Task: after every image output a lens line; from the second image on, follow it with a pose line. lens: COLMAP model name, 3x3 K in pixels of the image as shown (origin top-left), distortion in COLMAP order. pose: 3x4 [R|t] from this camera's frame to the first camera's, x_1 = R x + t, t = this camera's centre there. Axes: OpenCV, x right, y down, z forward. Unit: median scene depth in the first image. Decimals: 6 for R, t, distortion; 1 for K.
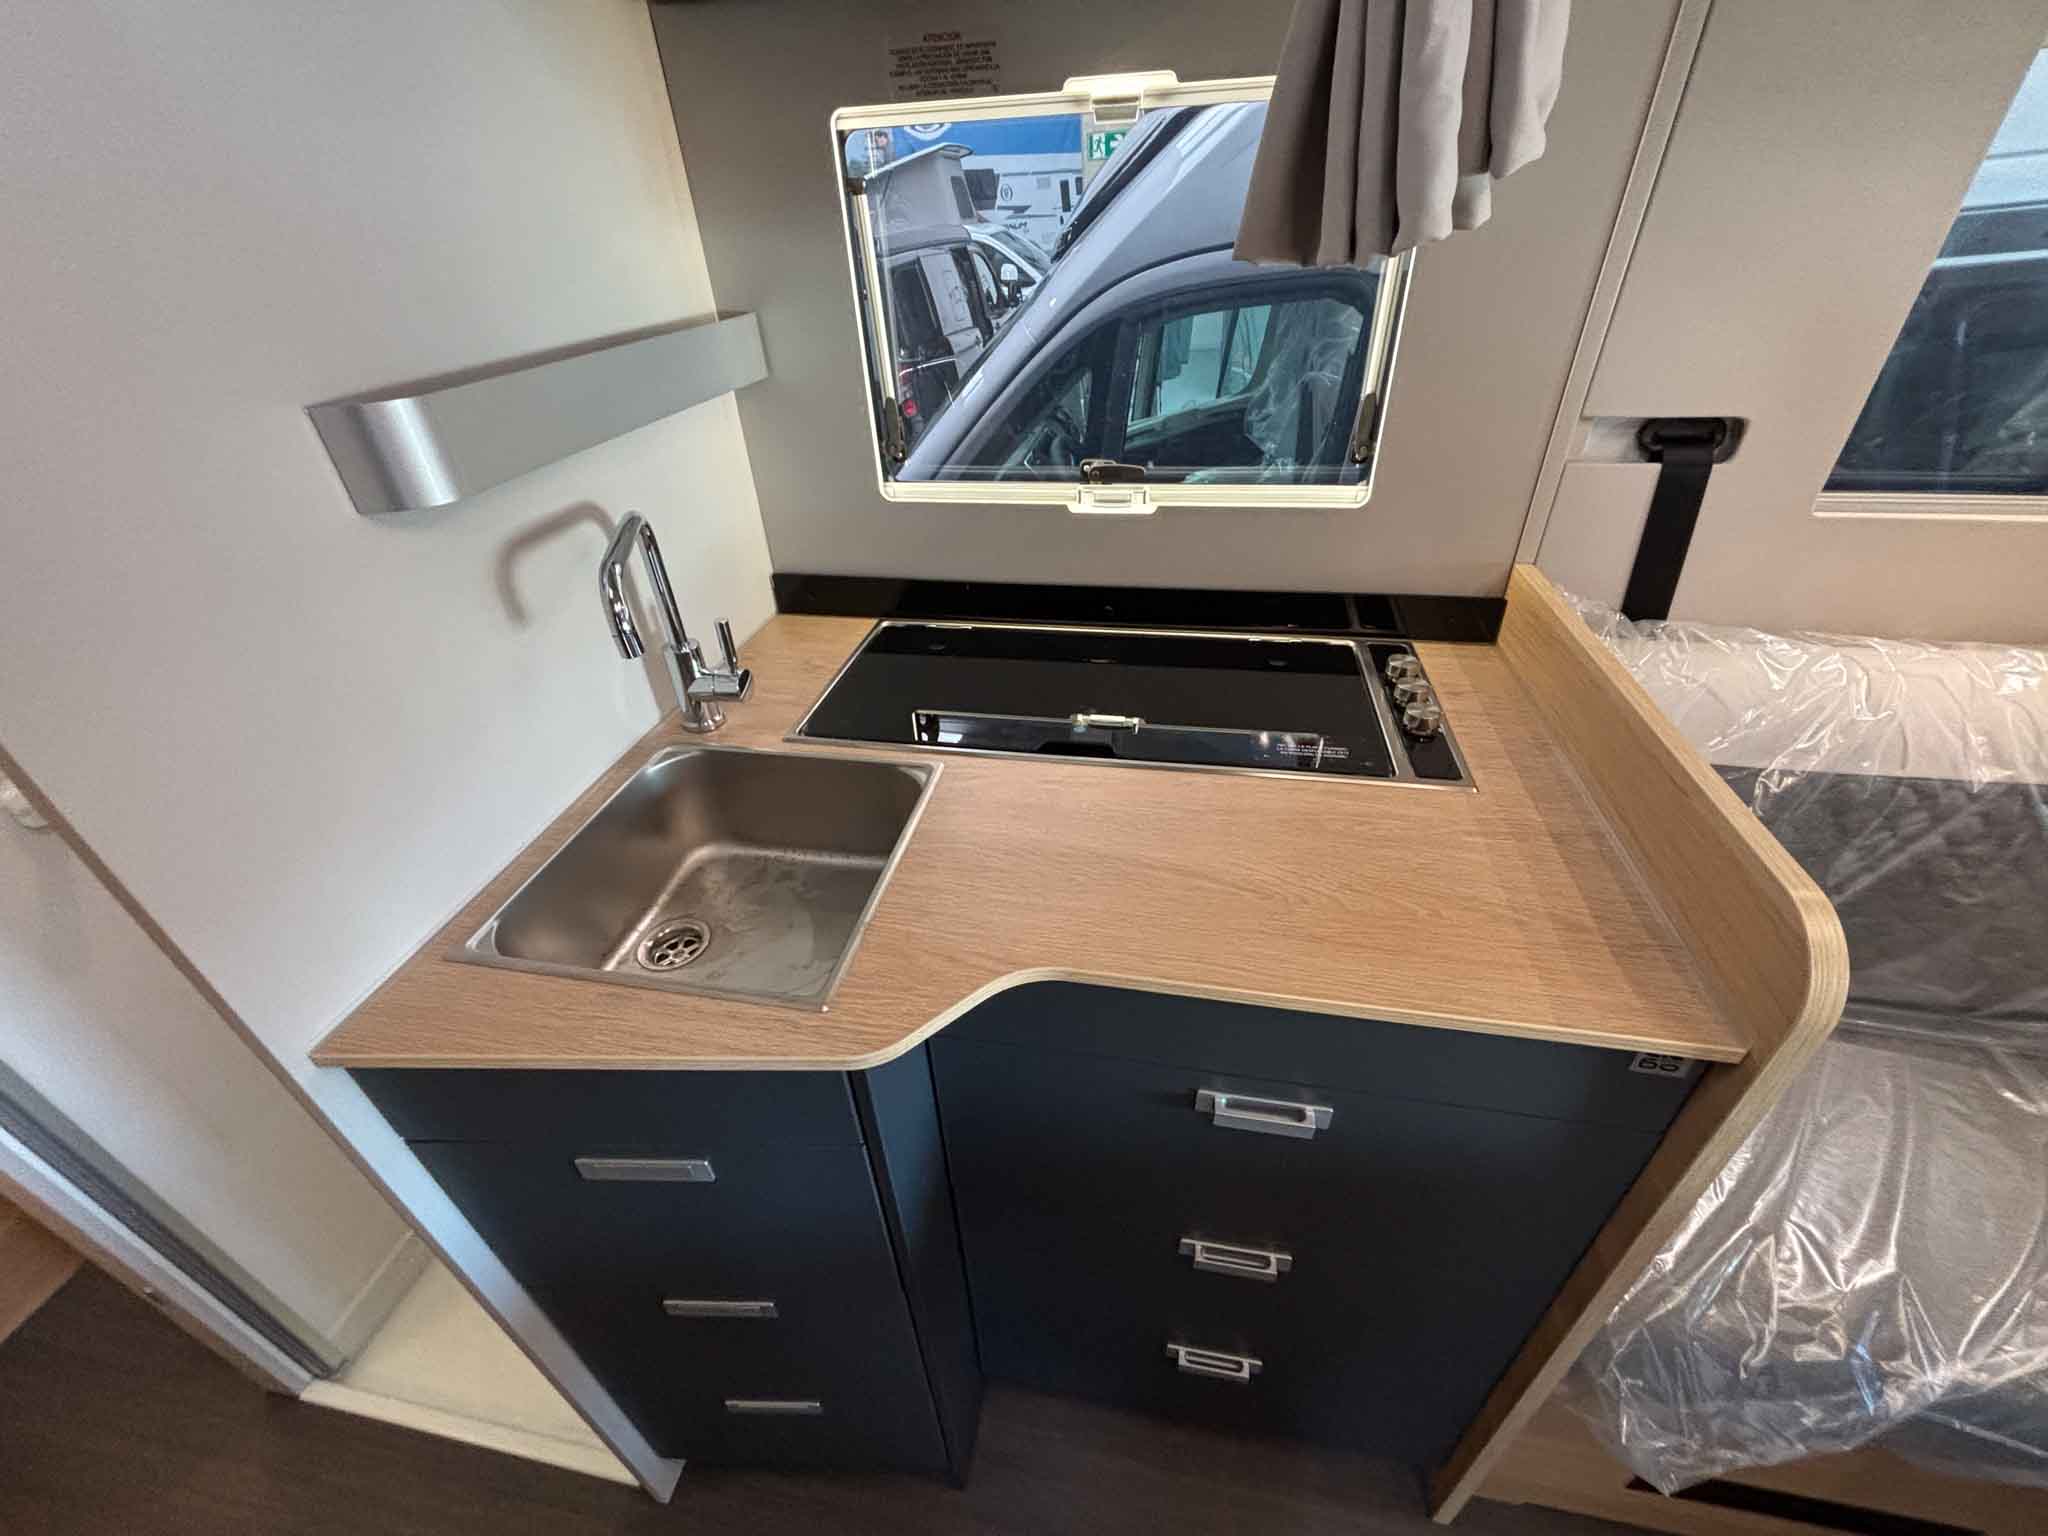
lens RADIAL K [[827.6, 0, 1020.3], [0, 827.6, 772.7], [0, 0, 1]] dist [0.005019, -0.001254]
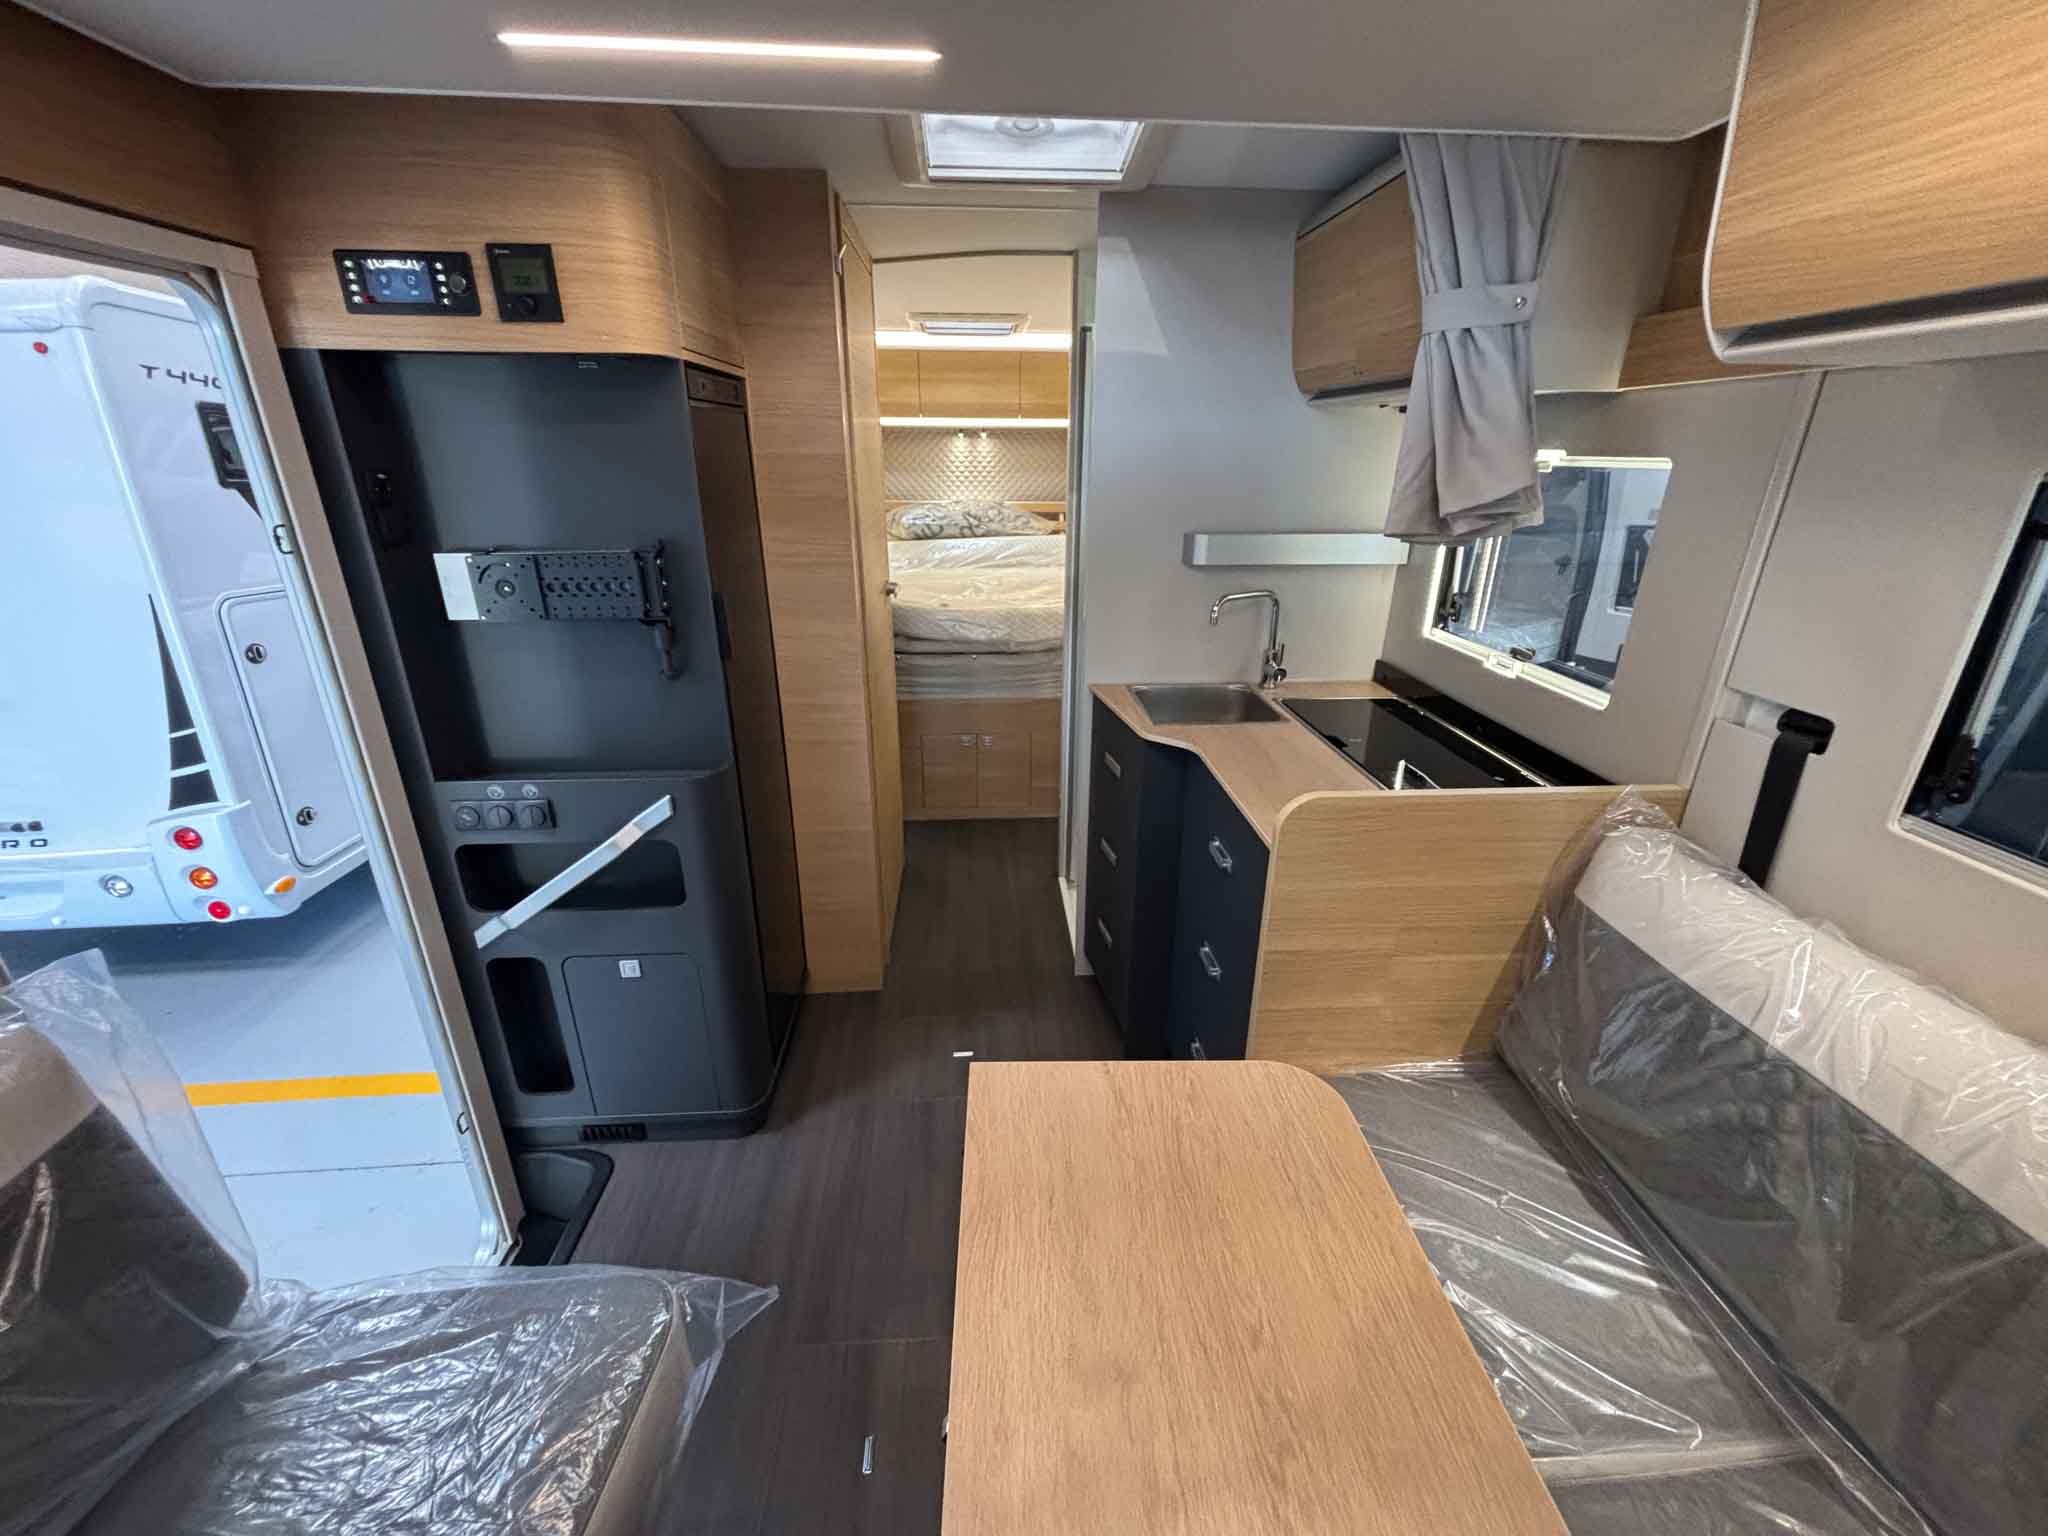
lens RADIAL K [[827.6, 0, 1029.3], [0, 827.6, 749.9], [0, 0, 1]] dist [0.005019, -0.001254]
pose [[0.258363, 0.371279, -0.891852, 1.582883], [-0.562235, 0.808527, 0.173715, 0.056108], [0.785583, 0.456549, 0.417639, -0.400731]]
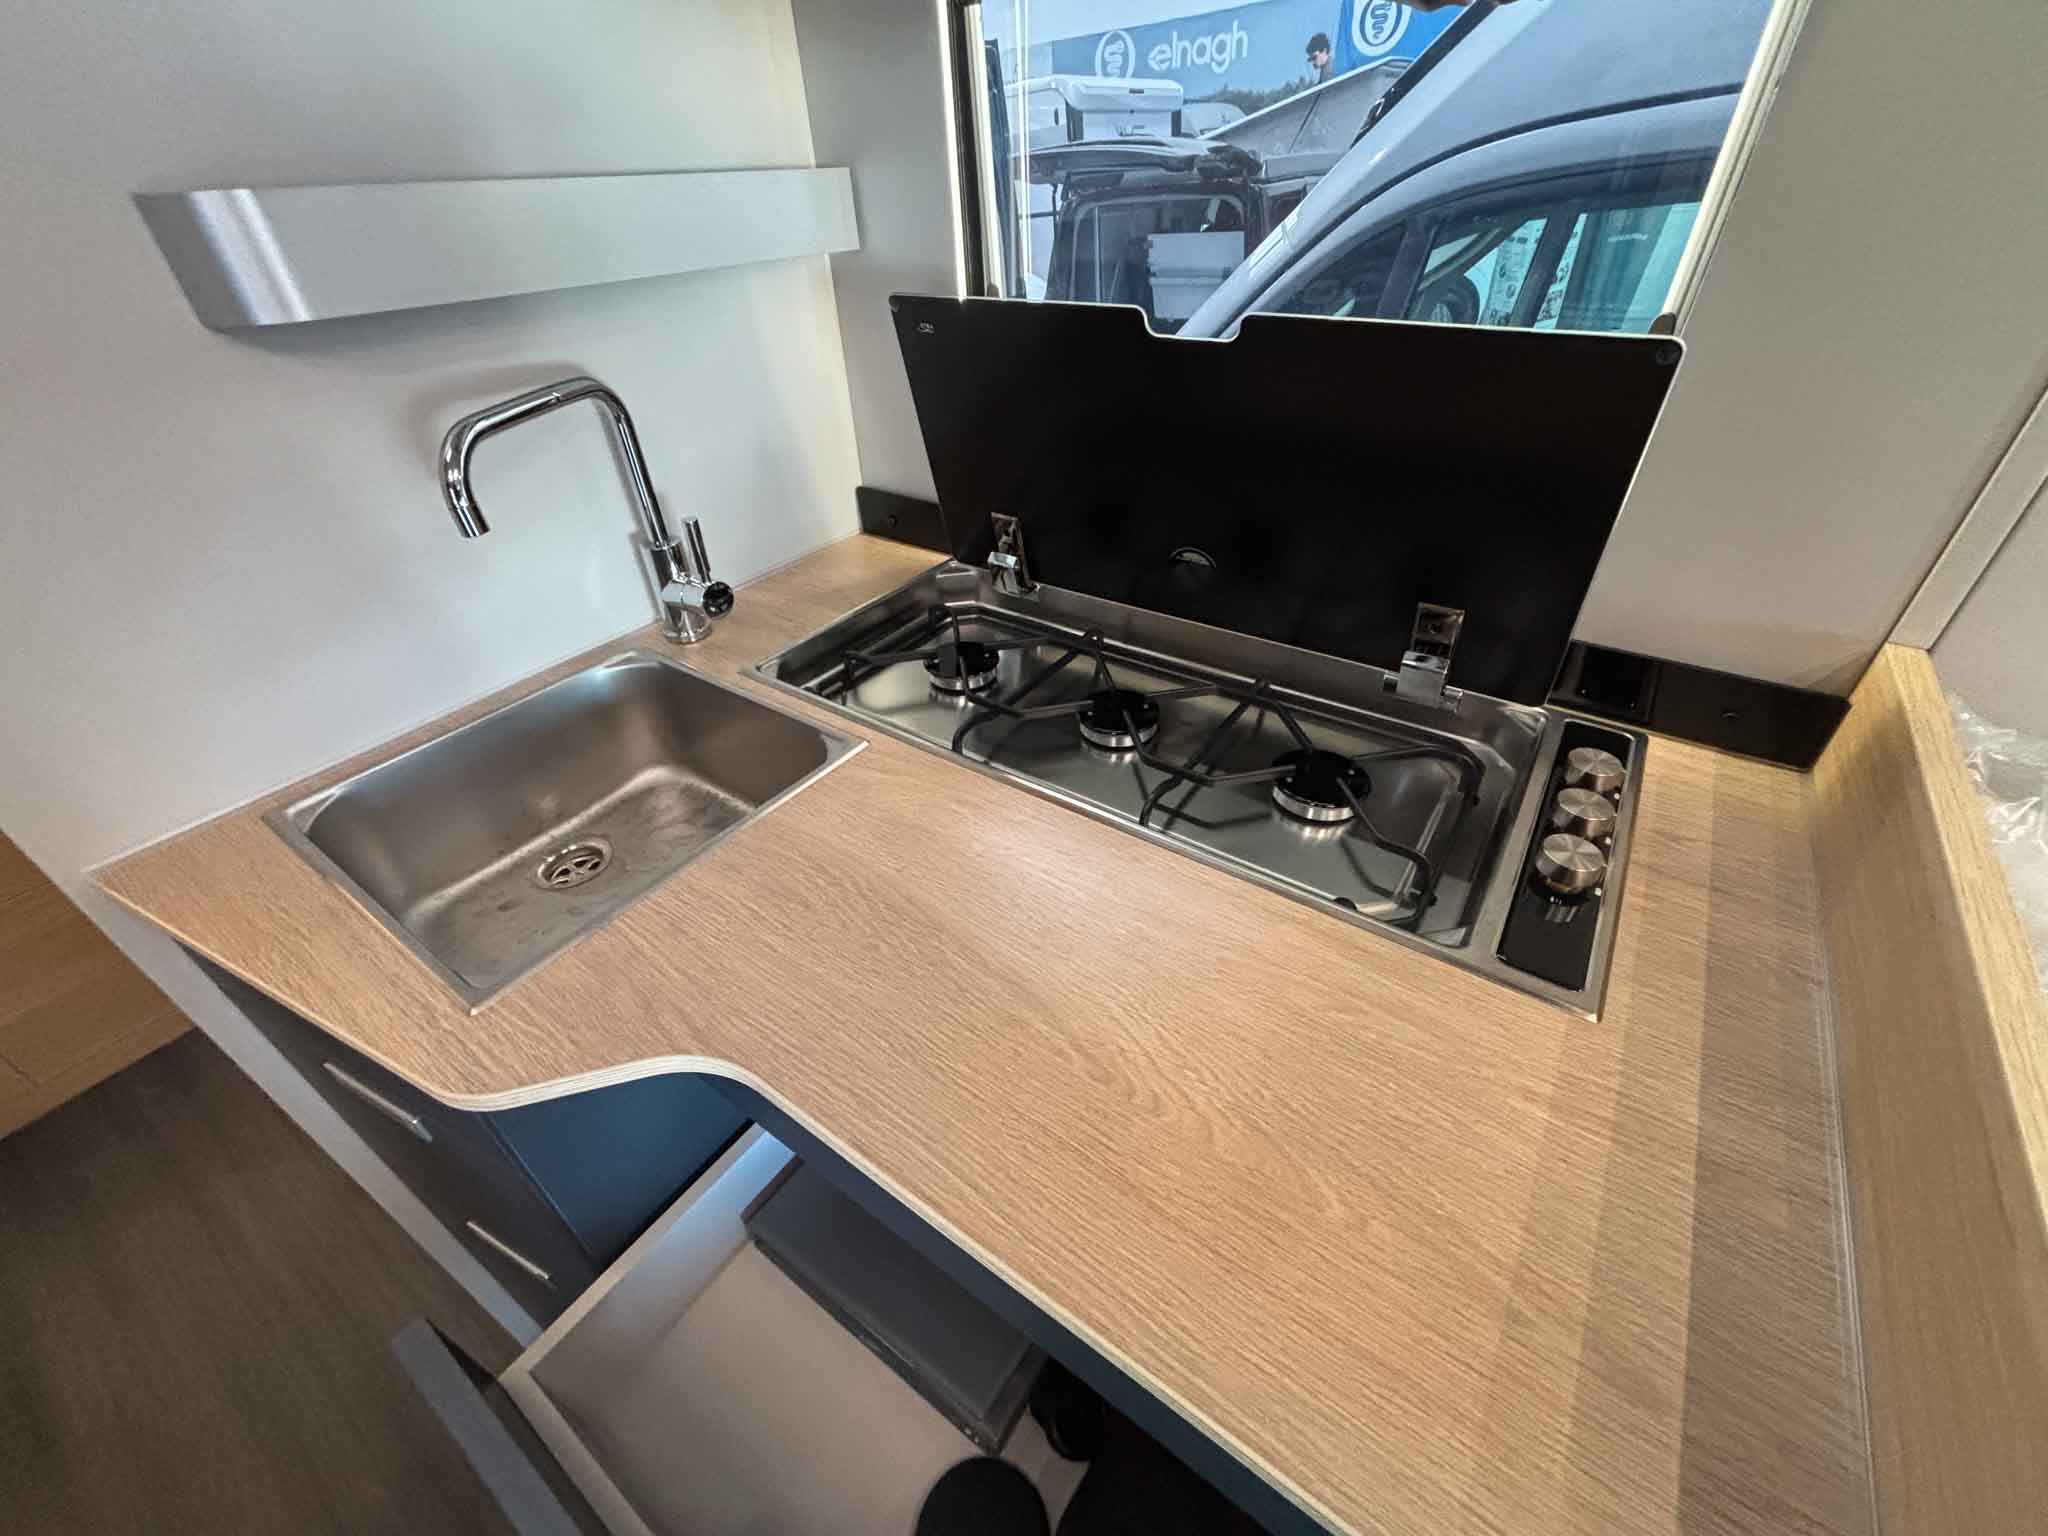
lens RADIAL K [[827.6, 0, 1016.5], [0, 827.6, 770.5], [0, 0, 1]] dist [0.005019, -0.001254]
pose [[0.912337, 0.252848, -0.322040, 0.271706], [-0.235850, 0.967477, 0.091449, -0.084284], [0.334689, -0.007479, 0.942299, 0.277929]]
